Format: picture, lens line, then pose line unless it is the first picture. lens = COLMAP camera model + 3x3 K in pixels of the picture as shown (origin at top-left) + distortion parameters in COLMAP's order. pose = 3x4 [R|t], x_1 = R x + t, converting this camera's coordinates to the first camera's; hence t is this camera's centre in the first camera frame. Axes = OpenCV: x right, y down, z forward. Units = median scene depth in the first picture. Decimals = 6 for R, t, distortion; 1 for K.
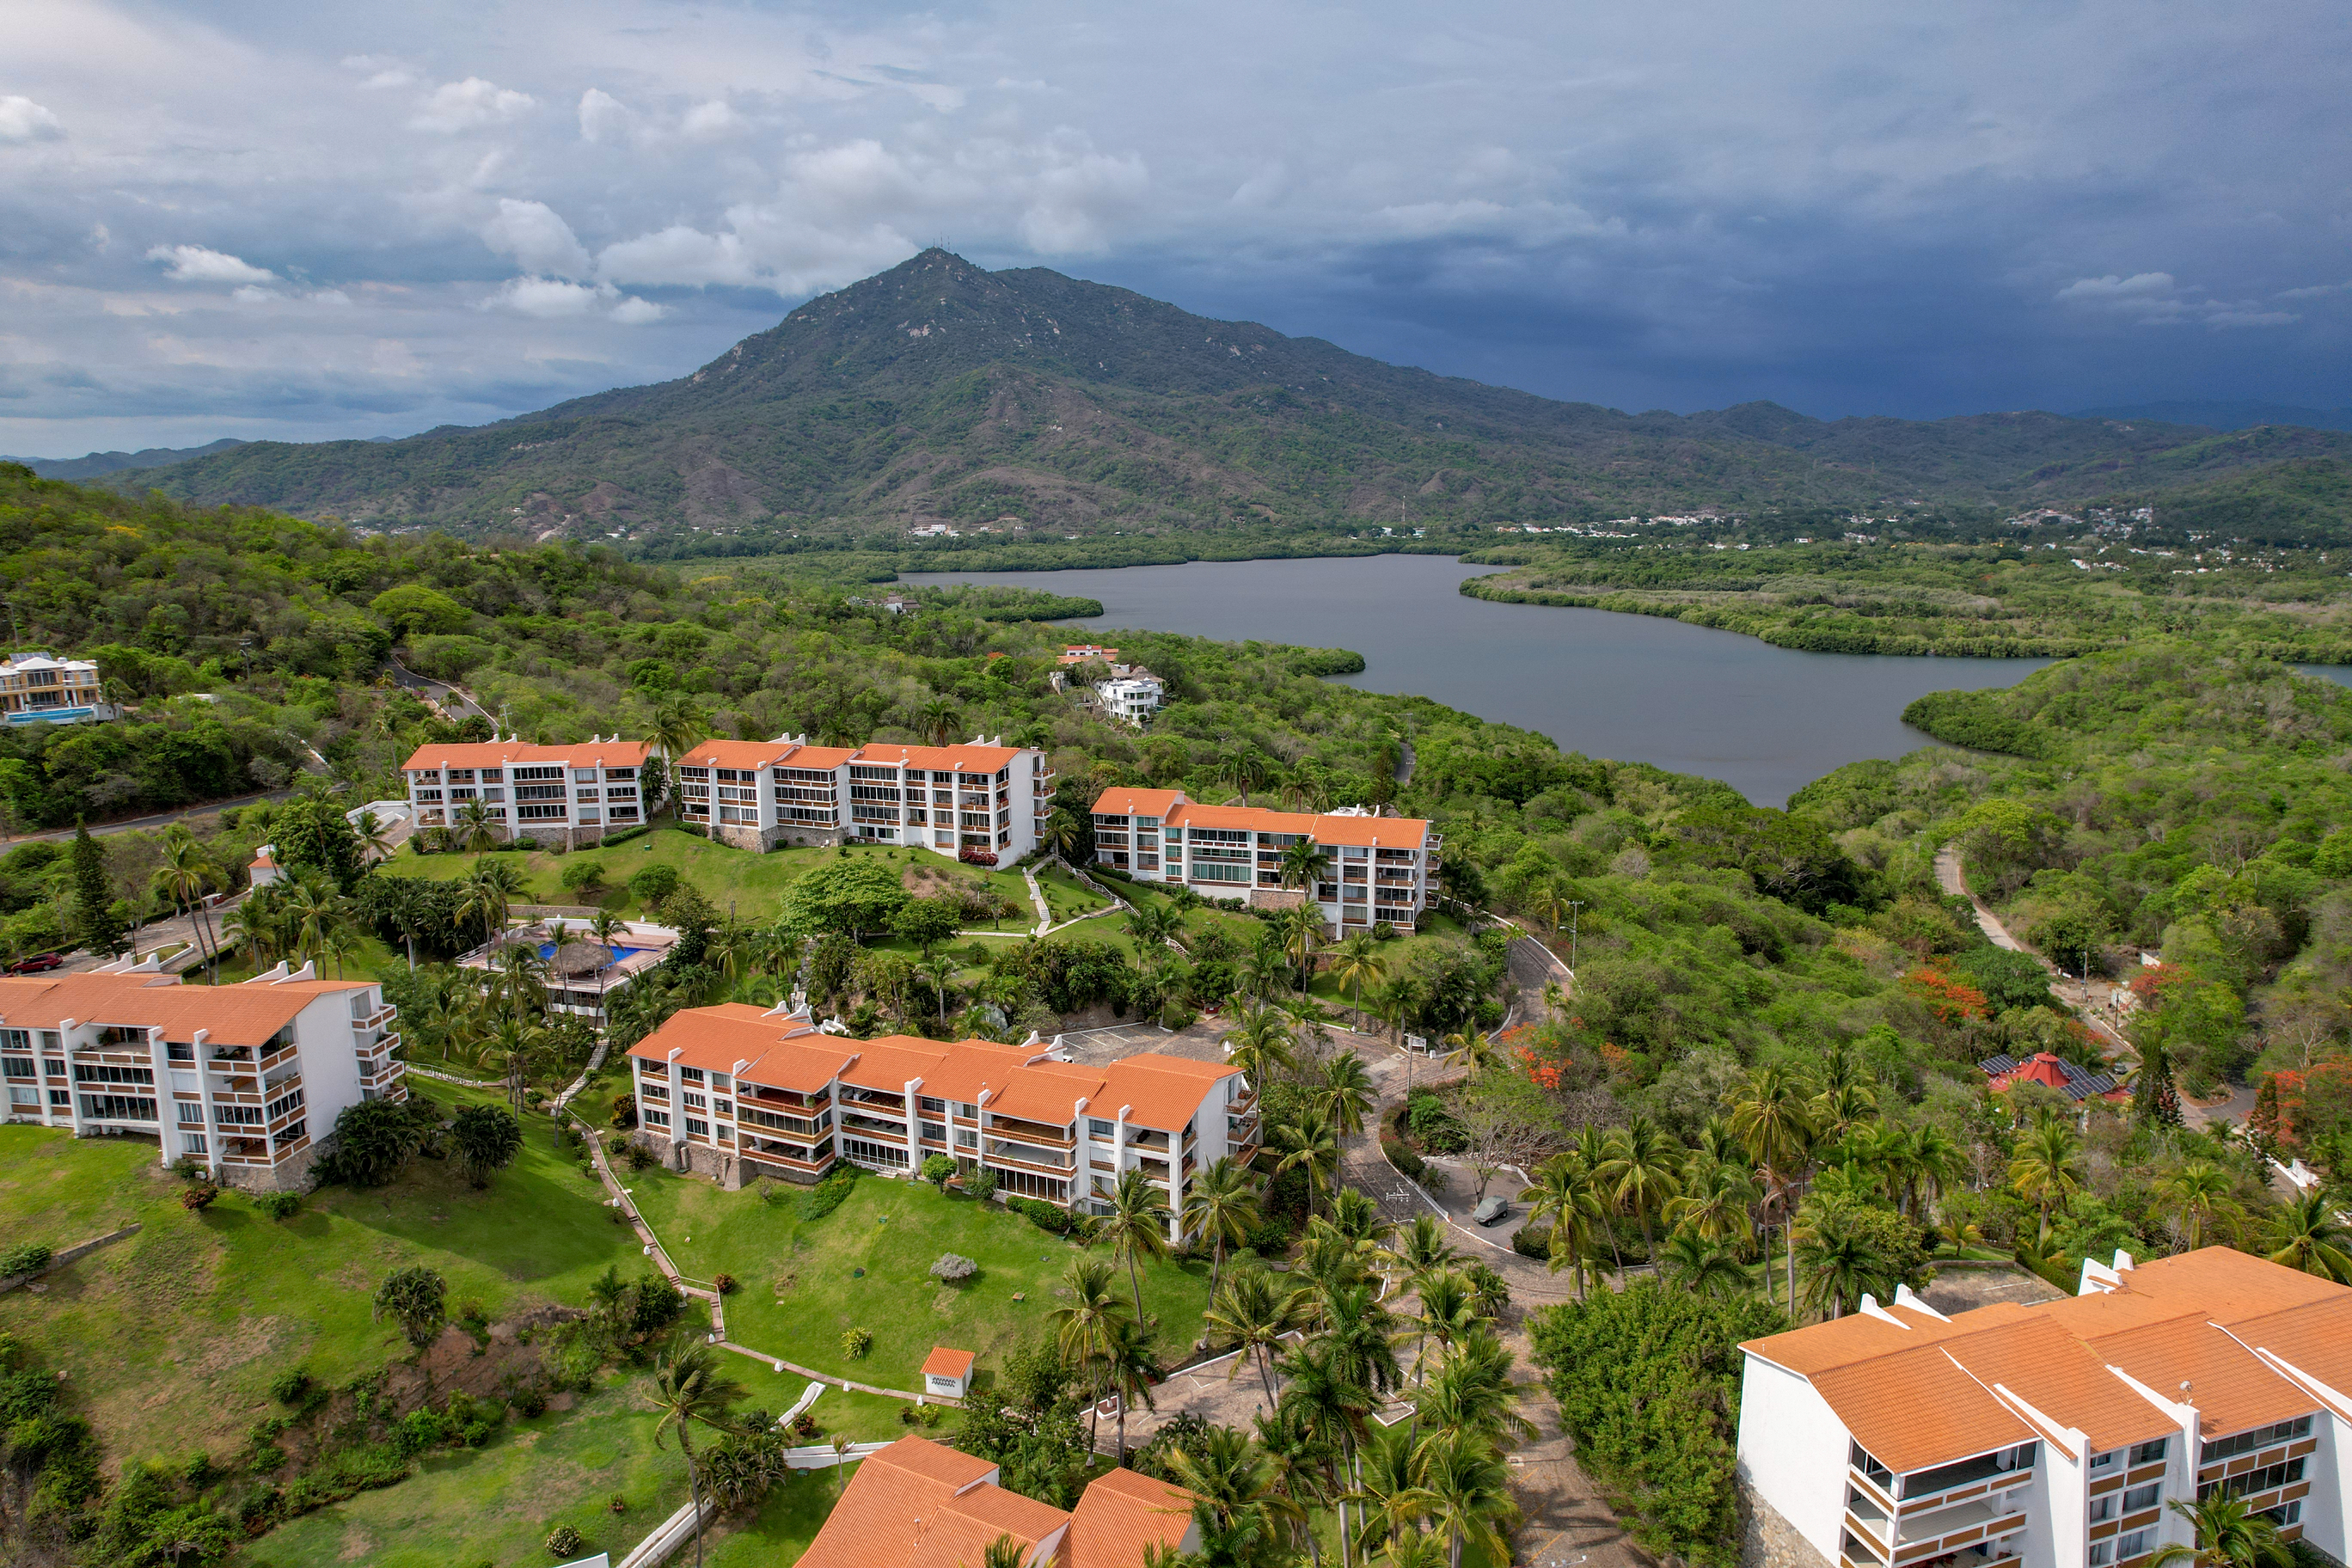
lens RADIAL K [[1498.2, 0, 1179.8], [0, 1498.2, 802.6], [0, 0, 1]] dist [-0.077482, 0.065460]
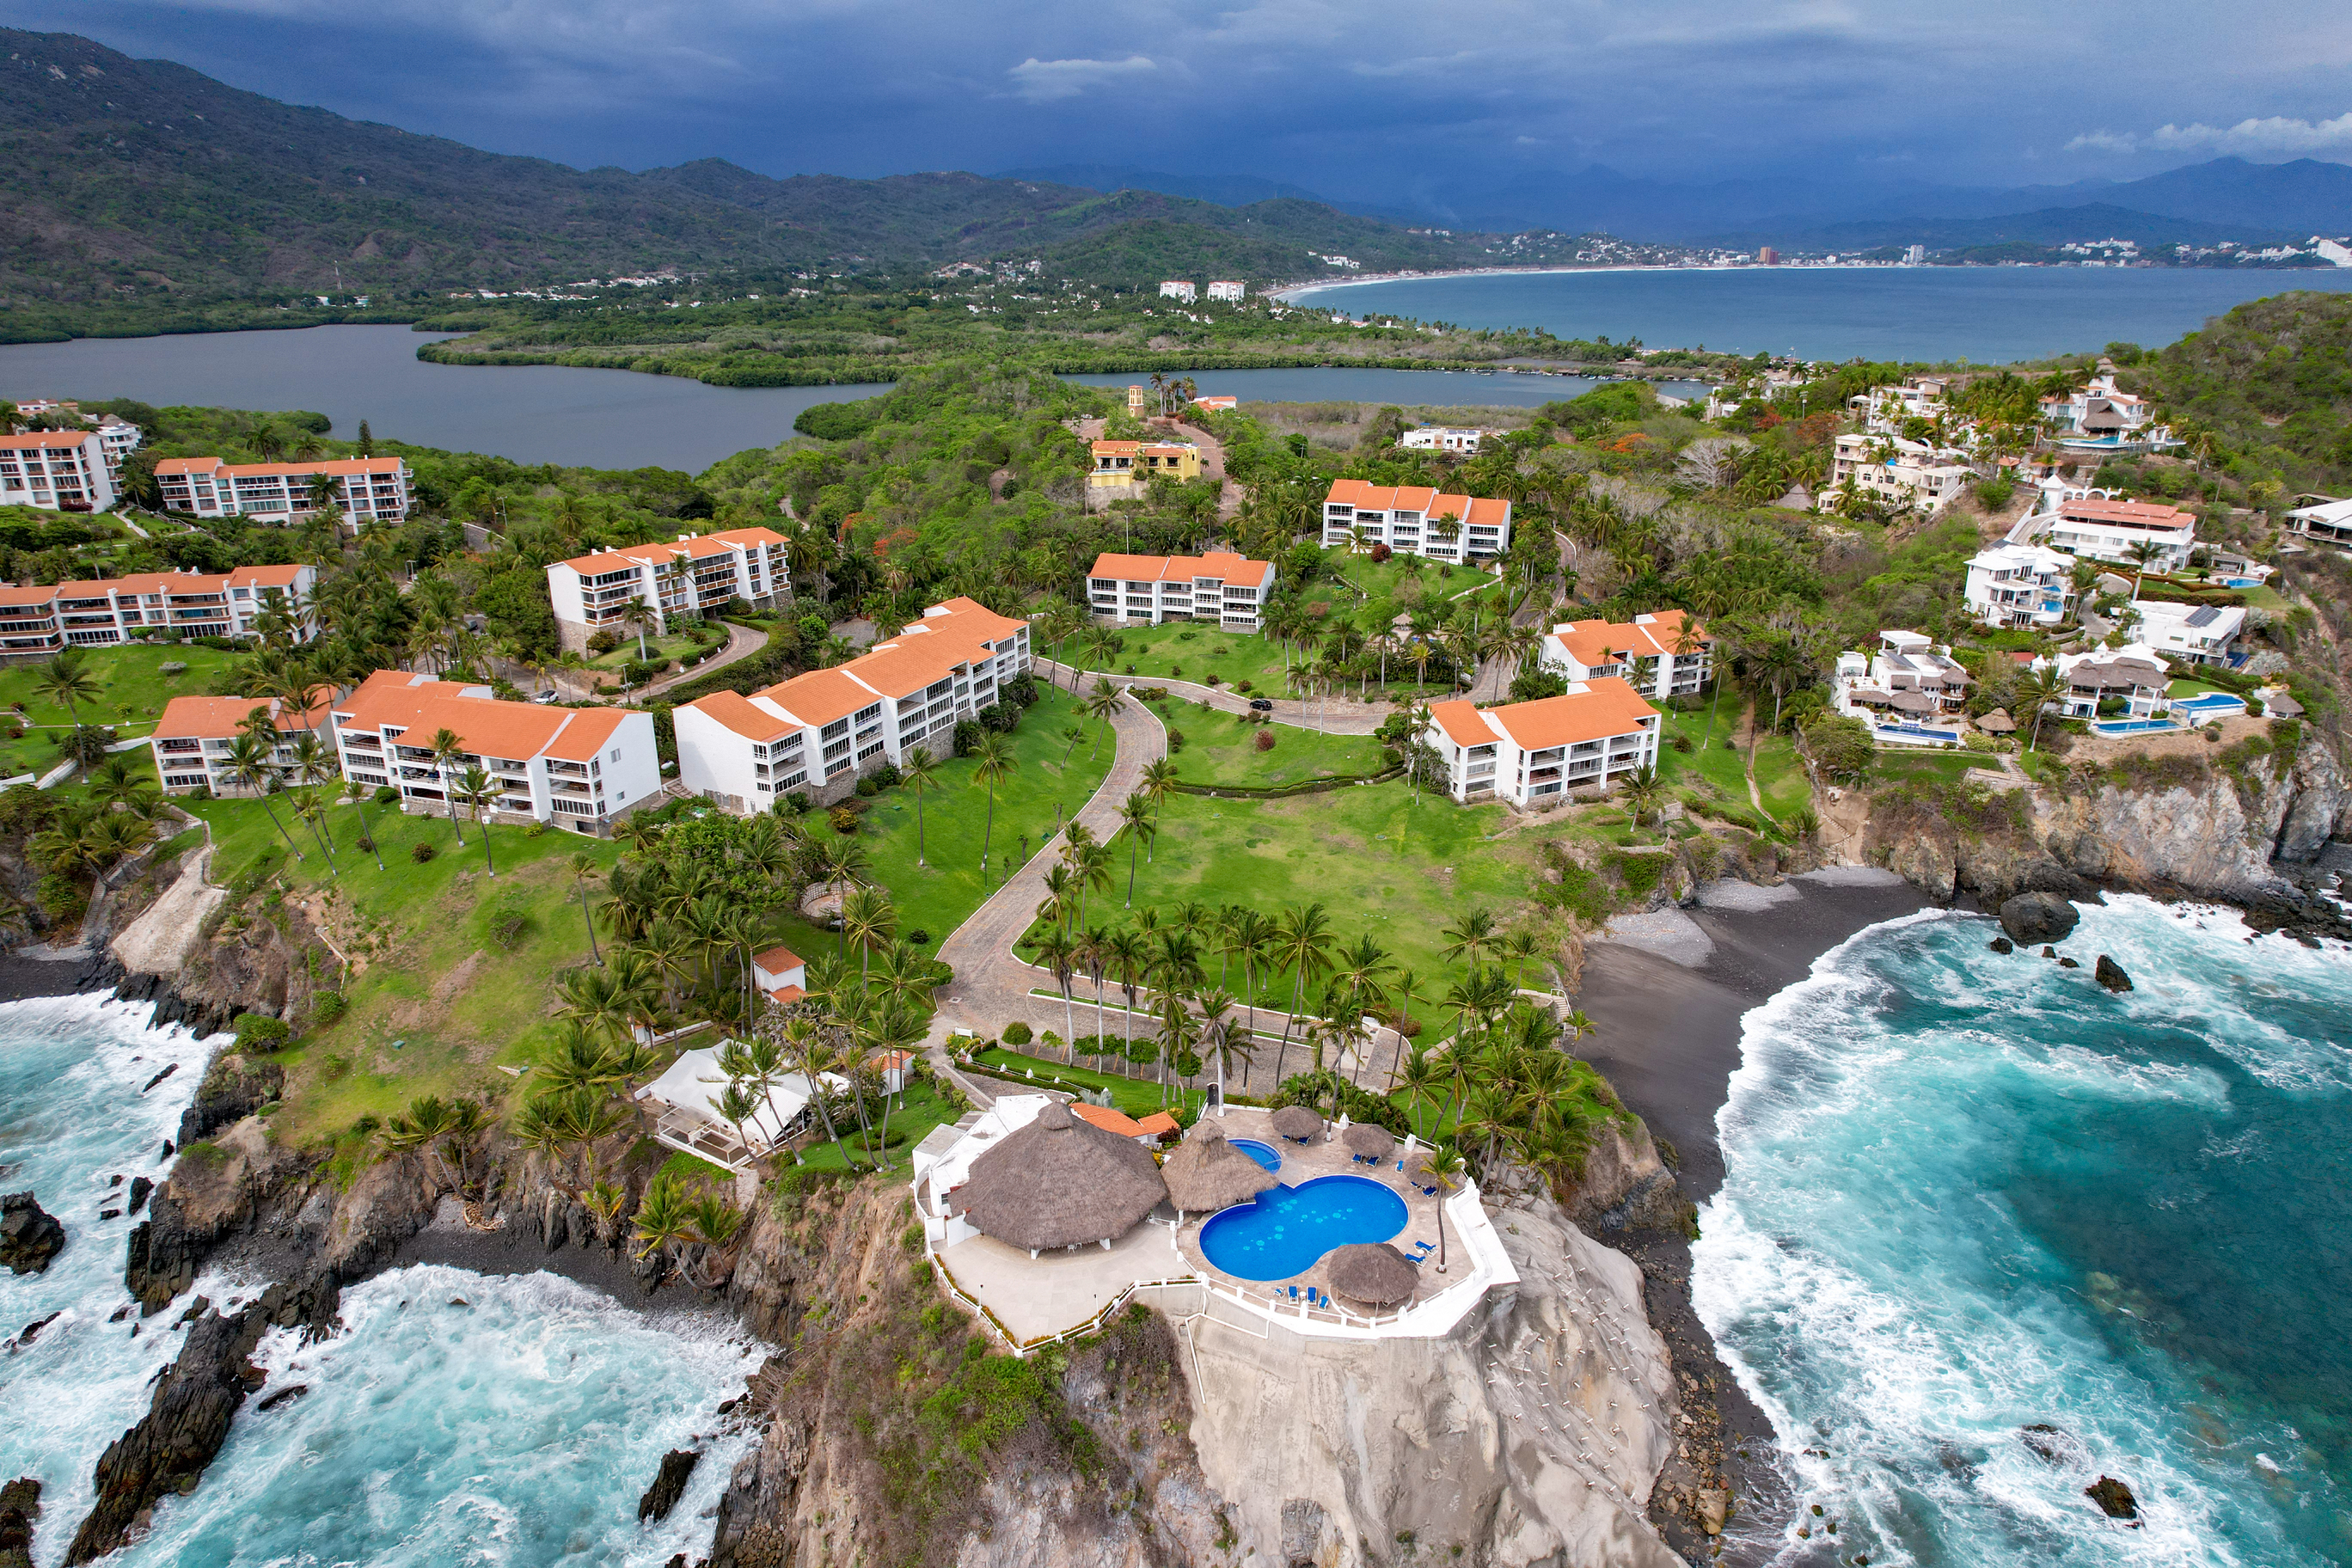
lens RADIAL K [[1501.7, 0, 1174.6], [0, 1501.7, 776.9], [0, 0, 1]] dist [-0.072837, 0.076183]
pose [[0.802150, -0.198278, 0.563242, -0.064267], [0.121669, 0.977744, 0.170918, 0.084286], [-0.584596, -0.068572, 0.808422, -0.393767]]
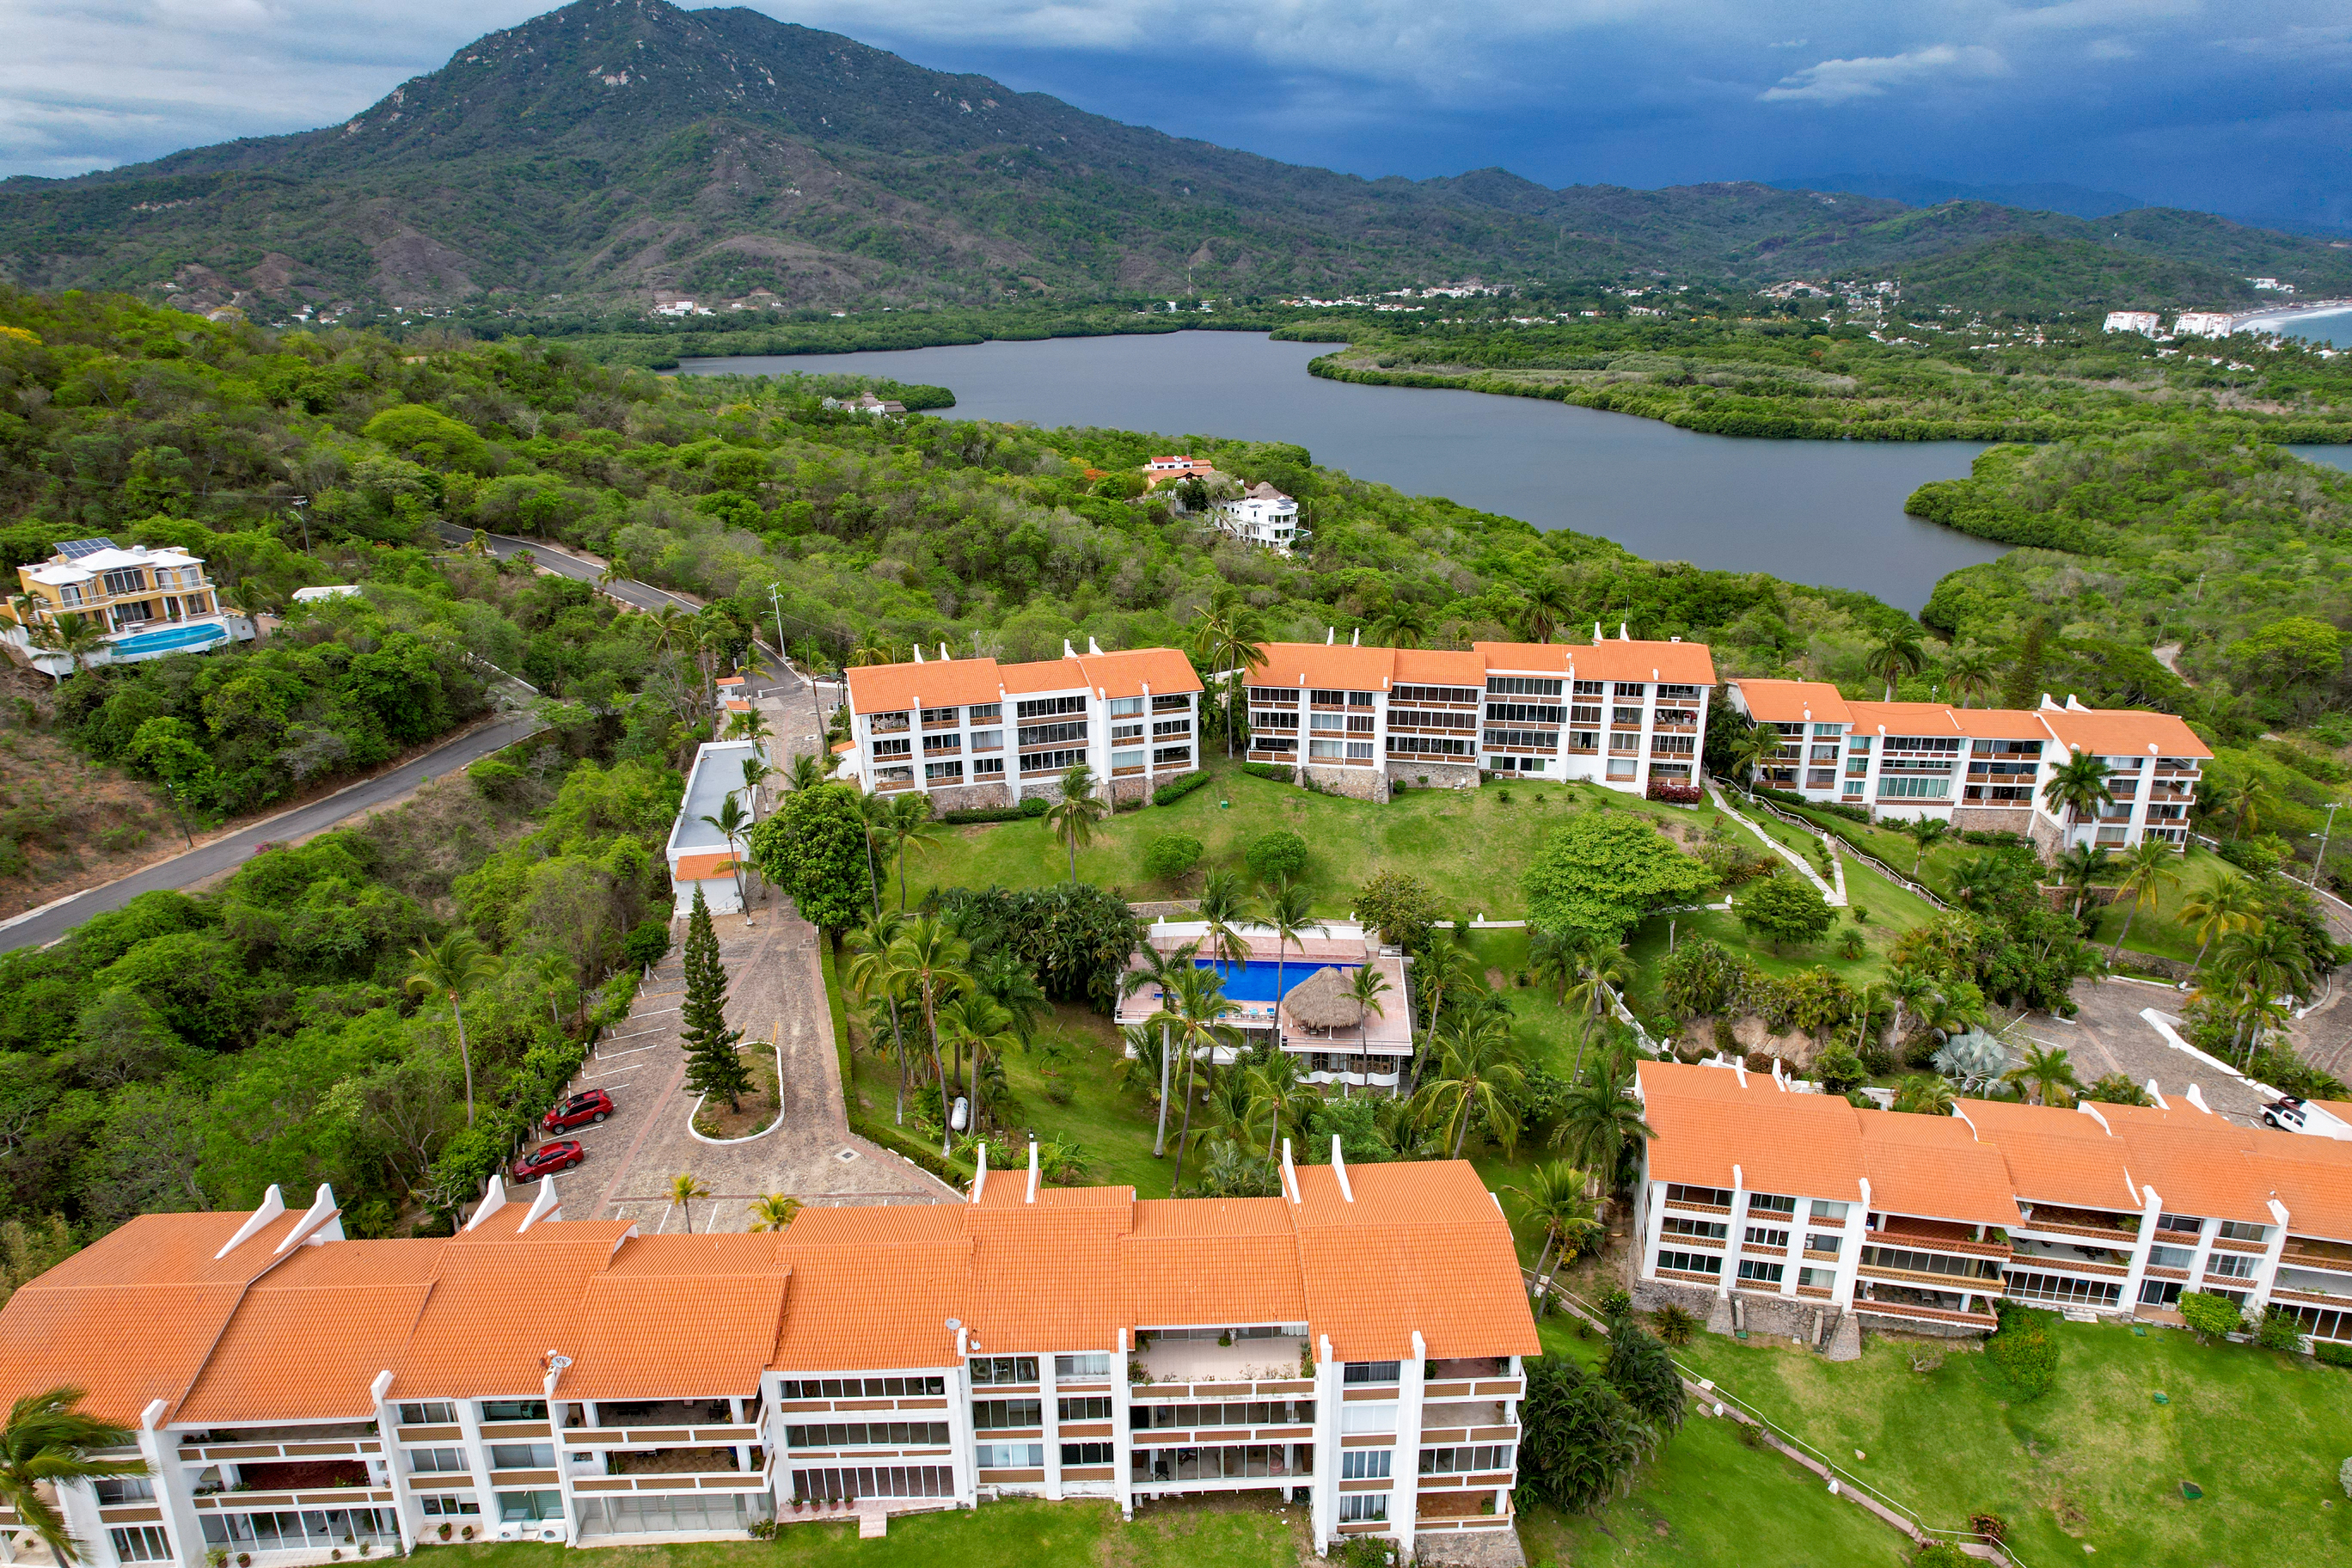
lens RADIAL K [[1498.2, 0, 1179.8], [0, 1498.2, 802.6], [0, 0, 1]] dist [-0.077482, 0.065460]
pose [[0.982077, -0.061927, 0.178015, -0.240288], [0.035575, 0.988410, 0.147581, -0.036849], [-0.185091, -0.138603, 0.972898, 0.142382]]
